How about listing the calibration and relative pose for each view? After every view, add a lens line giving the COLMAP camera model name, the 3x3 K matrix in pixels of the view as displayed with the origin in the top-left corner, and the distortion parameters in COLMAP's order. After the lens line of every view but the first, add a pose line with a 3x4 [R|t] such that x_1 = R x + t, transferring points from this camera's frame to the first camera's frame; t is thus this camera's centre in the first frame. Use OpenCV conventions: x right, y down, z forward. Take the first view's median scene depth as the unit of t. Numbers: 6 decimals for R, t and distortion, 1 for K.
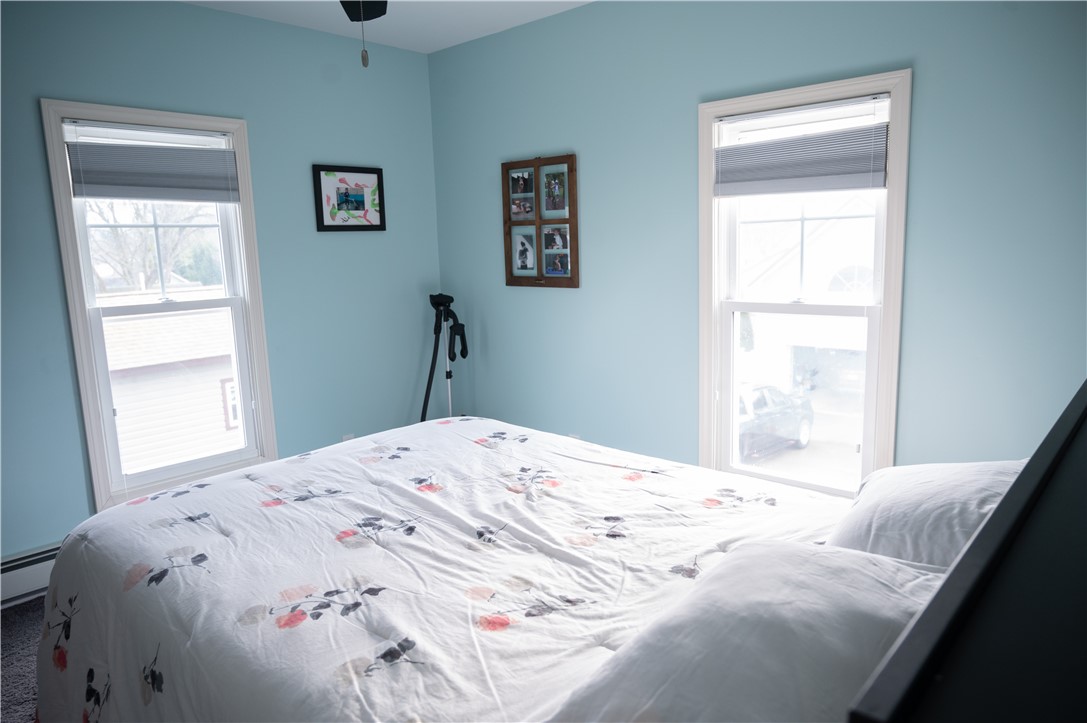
lens RADIAL K [[722.0, 0, 542.8], [0, 722.0, 361.3], [0, 0, 1]] dist [-0.014338, 0.004967]
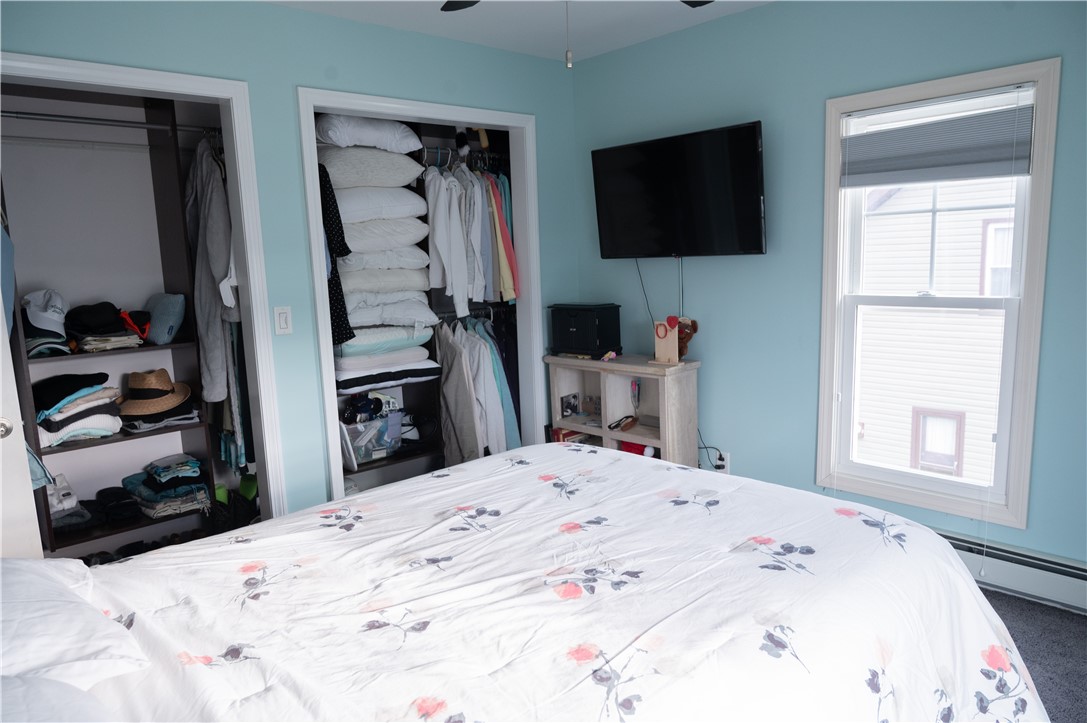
lens RADIAL K [[722.0, 0, 542.8], [0, 722.0, 364.4], [0, 0, 1]] dist [-0.014338, 0.004967]
pose [[-0.083503, 0.181352, -0.979867, 0.627480], [-0.123120, 0.973889, 0.190738, -0.171564], [0.988872, 0.136568, -0.058995, 0.905462]]
